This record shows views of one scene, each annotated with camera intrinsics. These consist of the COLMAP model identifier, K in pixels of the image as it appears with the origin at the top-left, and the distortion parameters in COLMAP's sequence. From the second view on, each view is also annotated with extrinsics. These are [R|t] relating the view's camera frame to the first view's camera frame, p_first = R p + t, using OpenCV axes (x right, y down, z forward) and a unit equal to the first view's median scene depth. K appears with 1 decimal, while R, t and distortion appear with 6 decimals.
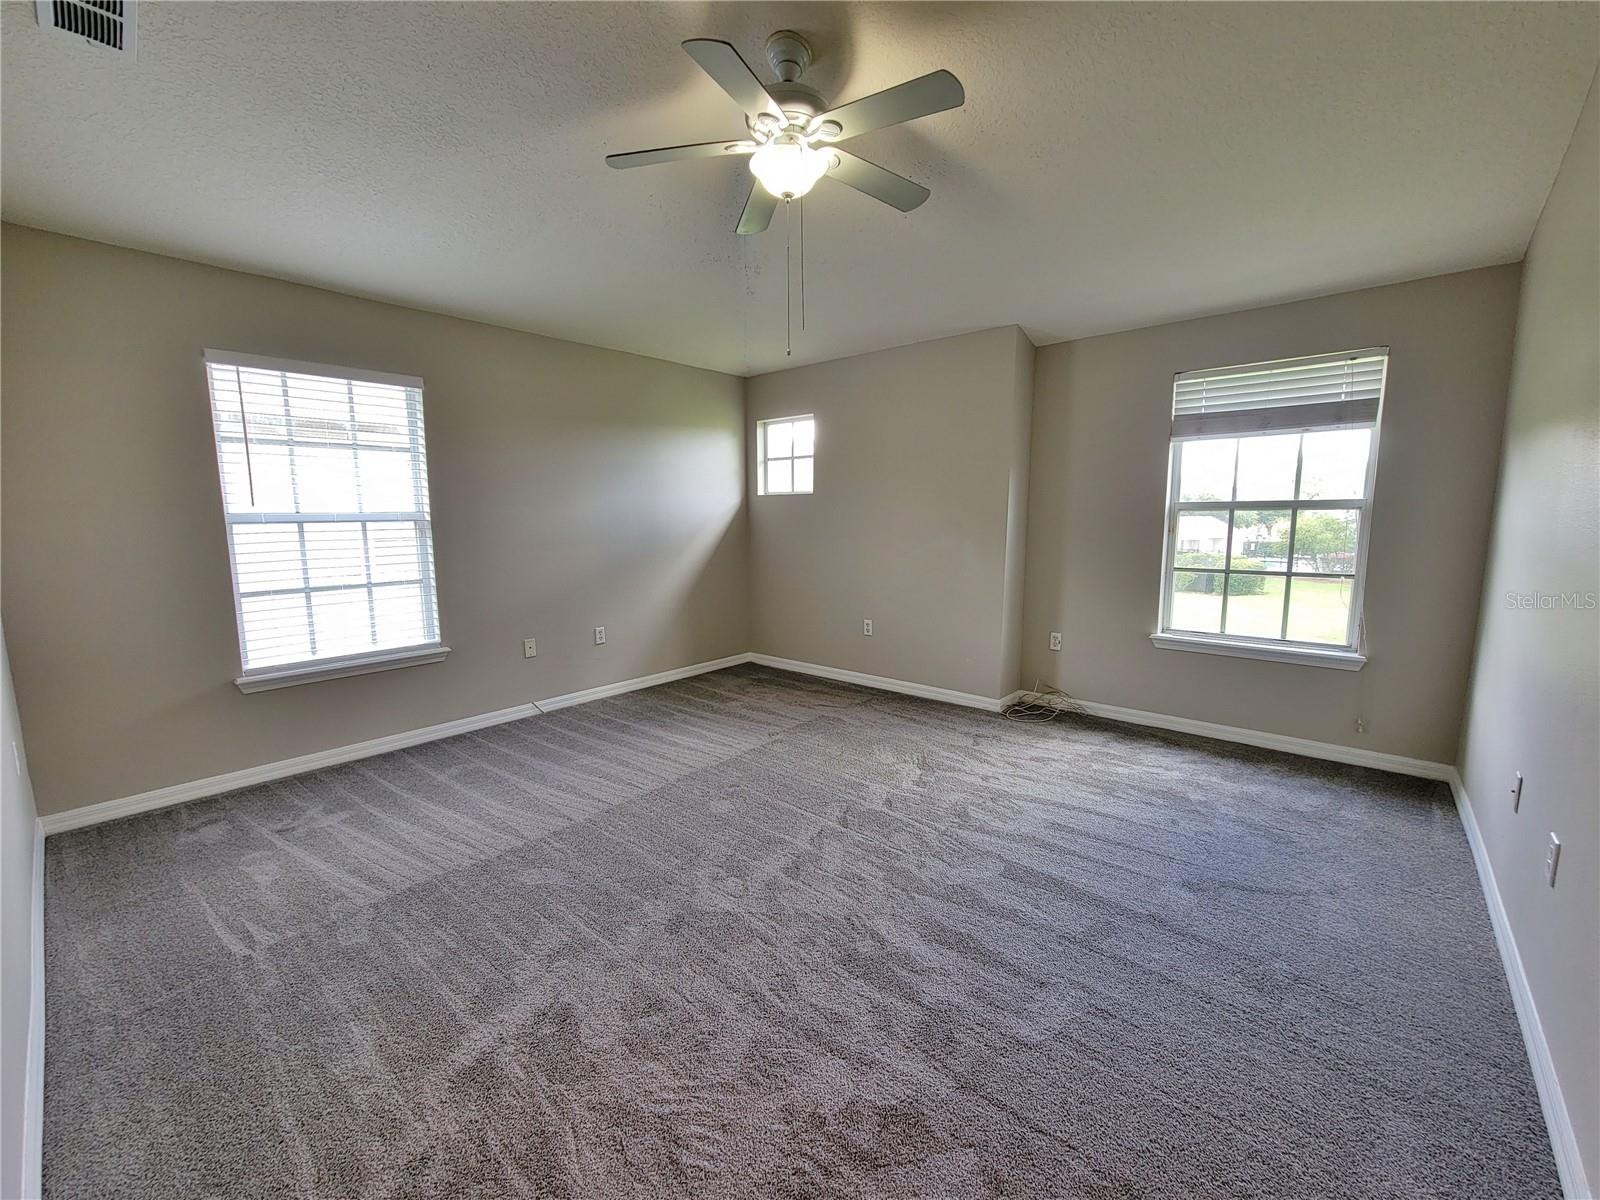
lens RADIAL K [[647.9, 0, 794.9], [0, 647.9, 595.0], [0, 0, 1]] dist [-0.015900, -0.000094]
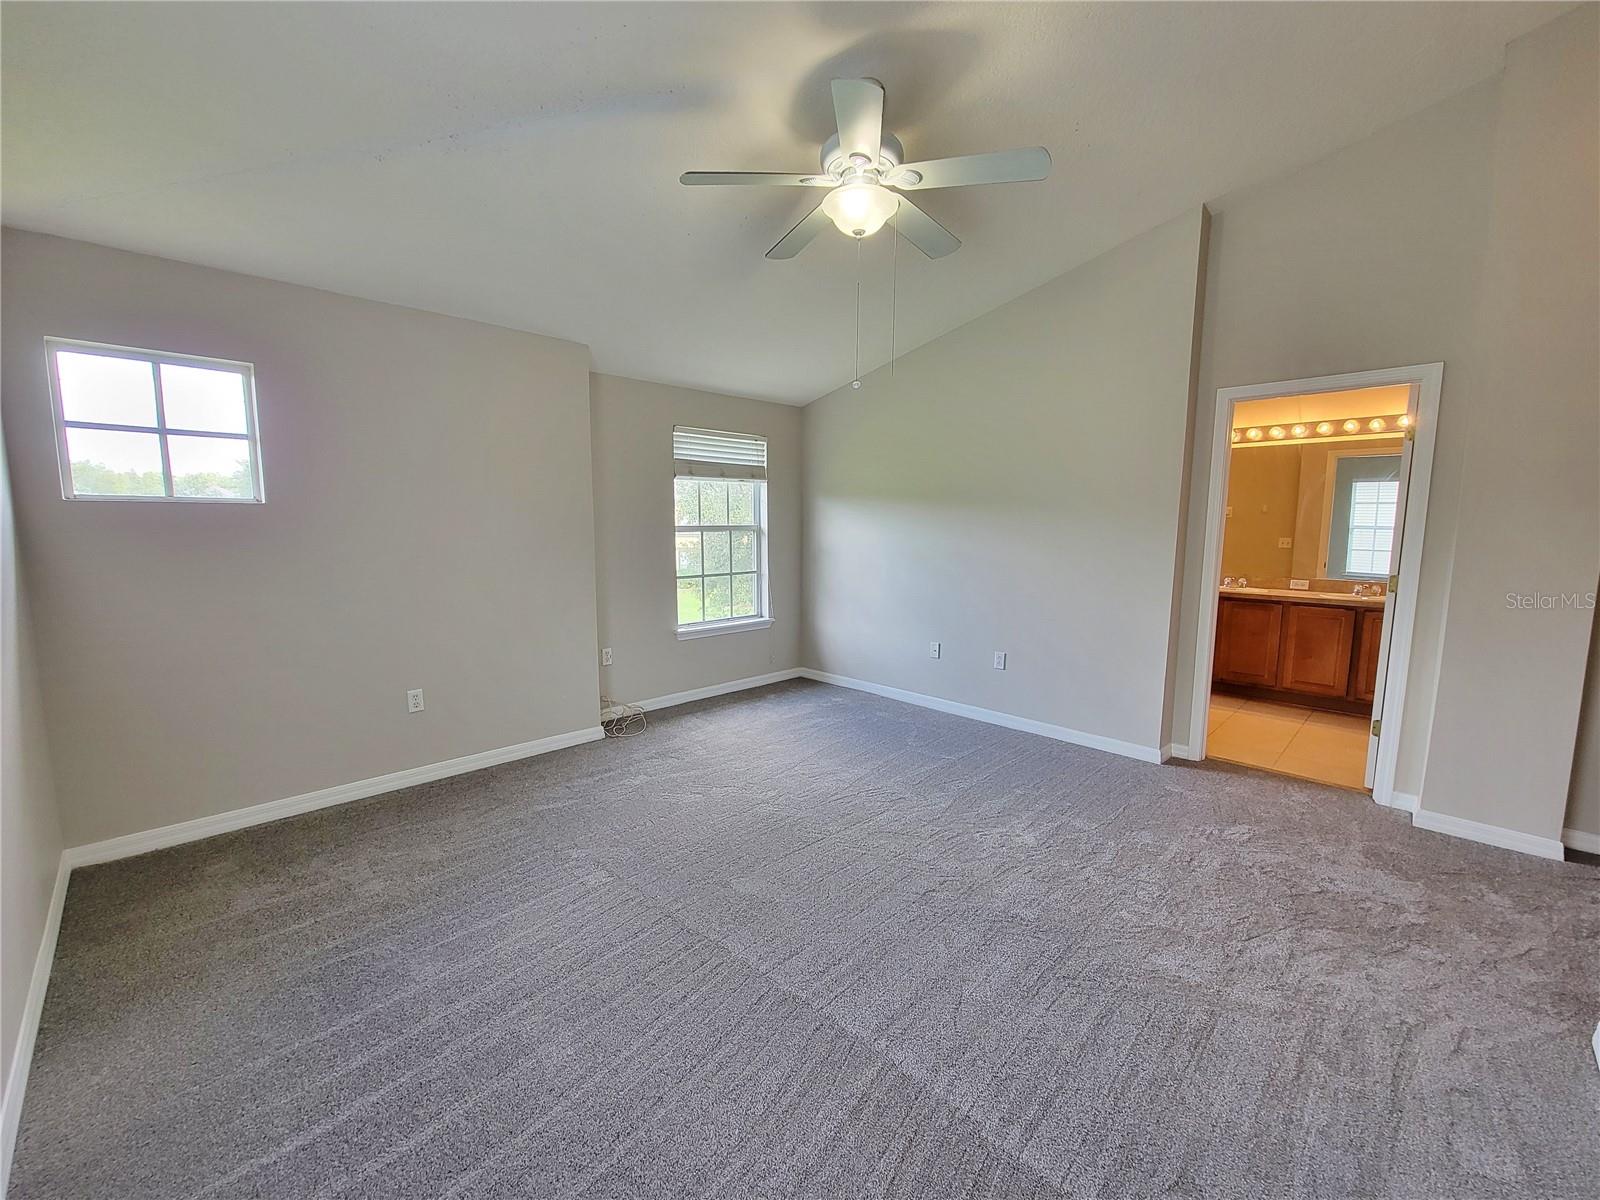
lens RADIAL K [[647.9, 0, 798.6], [0, 647.9, 603.1], [0, 0, 1]] dist [-0.015900, -0.000094]
pose [[0.060553, -0.110994, 0.991975, -0.702833], [0.119664, 0.987438, 0.103182, -0.098681], [-0.990966, 0.112456, 0.073074, 0.698557]]
